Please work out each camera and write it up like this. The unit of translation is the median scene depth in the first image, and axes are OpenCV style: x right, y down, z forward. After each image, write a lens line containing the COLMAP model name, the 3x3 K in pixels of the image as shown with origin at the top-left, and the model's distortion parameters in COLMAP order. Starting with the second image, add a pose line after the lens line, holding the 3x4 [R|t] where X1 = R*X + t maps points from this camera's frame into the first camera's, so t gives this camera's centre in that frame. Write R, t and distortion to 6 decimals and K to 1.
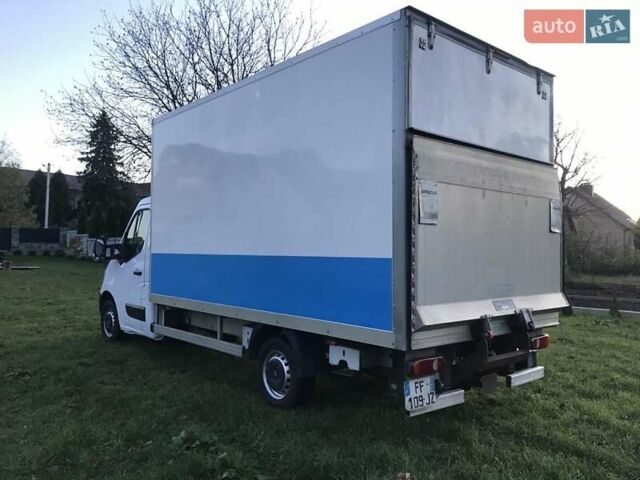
lens RADIAL K [[529.7, 0, 320.0], [0, 529.7, 240.0], [0, 0, 1]] dist [0.062848, -0.002424]
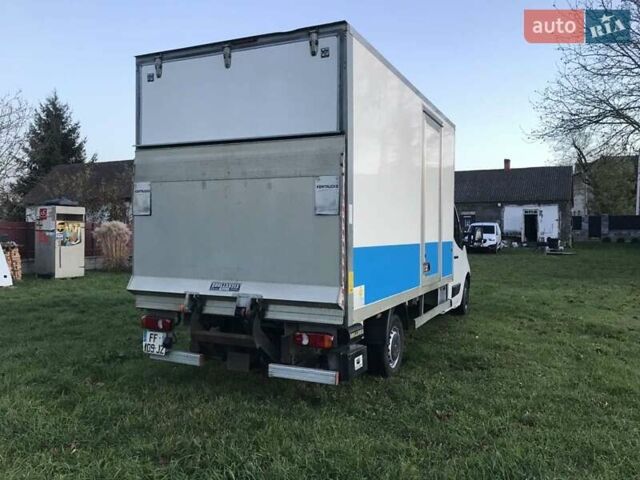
lens RADIAL K [[529.7, 0, 320.0], [0, 529.7, 240.0], [0, 0, 1]] dist [0.062848, -0.002424]
pose [[0.386735, 0.006656, -0.922167, 1.423831], [0.014425, 0.999808, 0.013266, 0.017957], [0.922078, -0.018433, 0.386565, 0.790852]]
